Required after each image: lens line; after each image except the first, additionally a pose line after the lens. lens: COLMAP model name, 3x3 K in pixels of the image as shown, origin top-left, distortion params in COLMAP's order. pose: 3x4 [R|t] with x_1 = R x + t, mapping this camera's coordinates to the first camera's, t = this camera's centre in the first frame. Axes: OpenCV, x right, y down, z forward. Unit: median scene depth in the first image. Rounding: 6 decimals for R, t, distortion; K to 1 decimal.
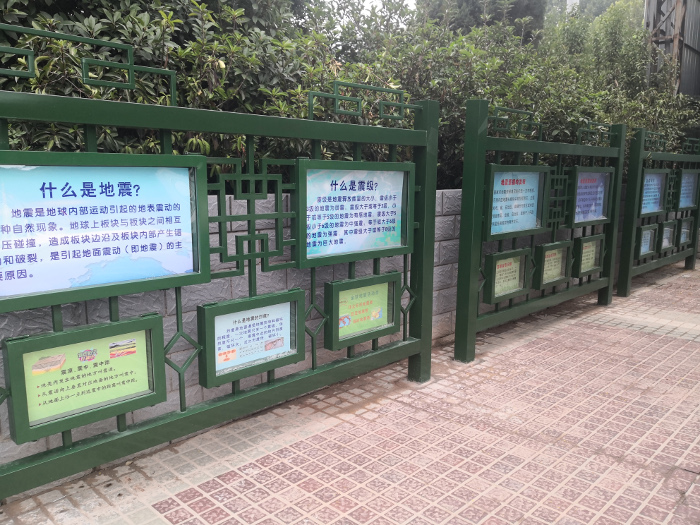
lens RADIAL K [[567.8, 0, 349.4], [0, 567.8, 263.1], [0, 0, 1]] dist [0.005614, 0.001918]
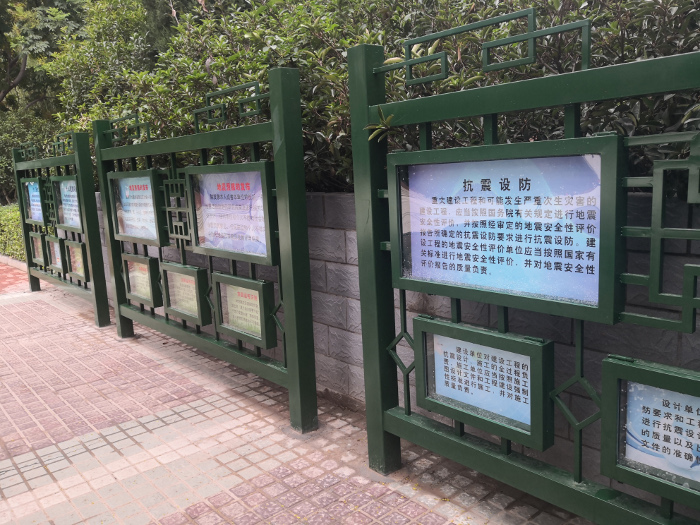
lens RADIAL K [[567.8, 0, 349.5], [0, 567.8, 262.4], [0, 0, 1]] dist [0.005614, 0.001918]
pose [[-0.077566, 0.143540, -0.986600, 1.158283], [-0.117551, 0.981362, 0.152019, -0.190339], [0.990033, 0.127767, -0.059247, 1.326158]]
